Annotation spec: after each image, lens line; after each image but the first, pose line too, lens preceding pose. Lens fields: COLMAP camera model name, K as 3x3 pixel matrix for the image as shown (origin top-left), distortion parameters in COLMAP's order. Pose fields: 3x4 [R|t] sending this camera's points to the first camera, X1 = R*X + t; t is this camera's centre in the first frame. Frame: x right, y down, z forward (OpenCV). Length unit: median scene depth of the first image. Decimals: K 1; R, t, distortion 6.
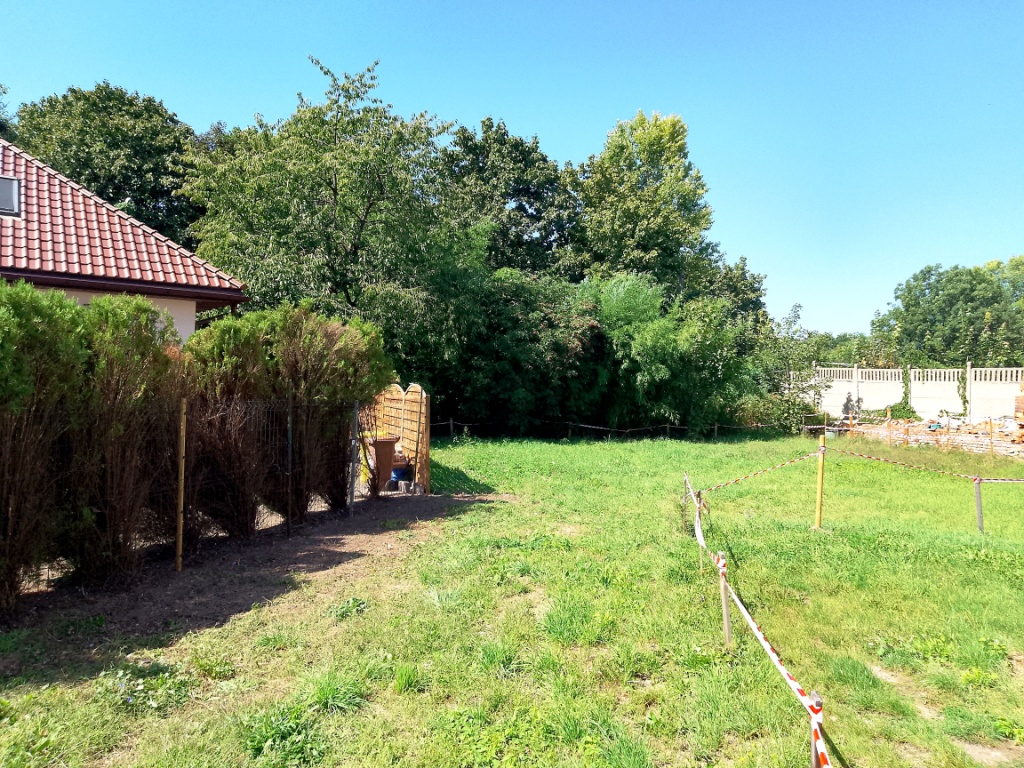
lens RADIAL K [[772.3, 0, 513.2], [0, 772.3, 396.8], [0, 0, 1]] dist [0.044793, -0.048991]
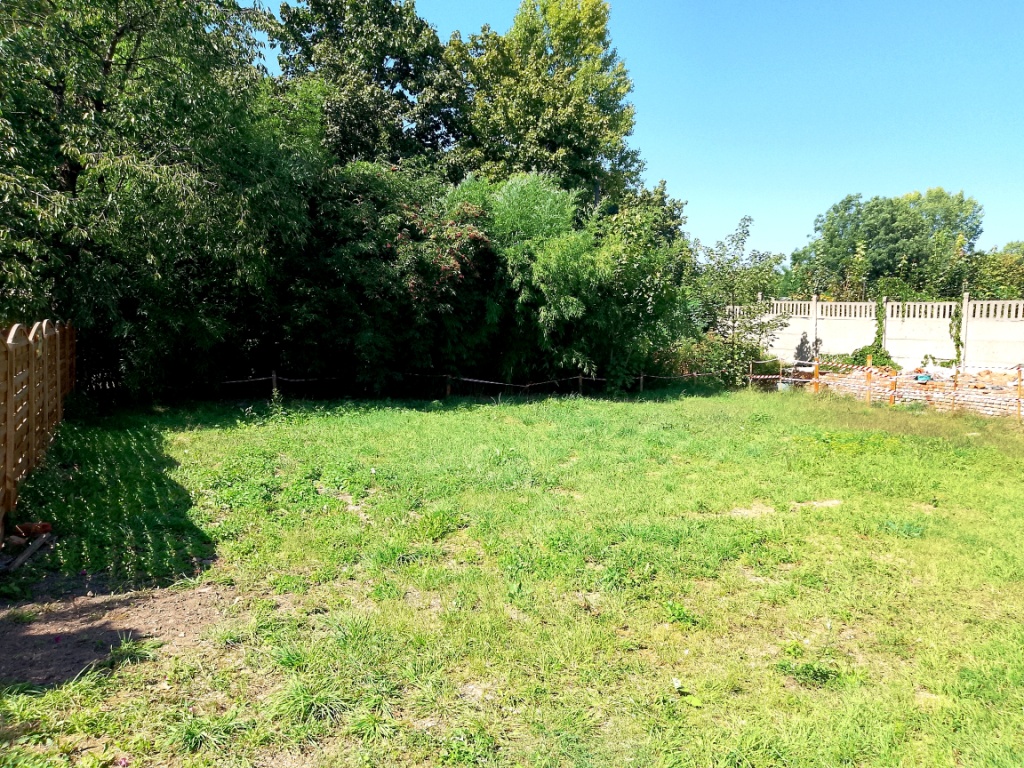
lens RADIAL K [[772.3, 0, 514.0], [0, 772.3, 398.9], [0, 0, 1]] dist [0.044793, -0.048991]
pose [[0.993649, -0.010964, 0.111987, 0.053275], [0.001432, 0.996393, 0.084846, -0.006116], [-0.112513, -0.084146, 0.990081, 0.271765]]
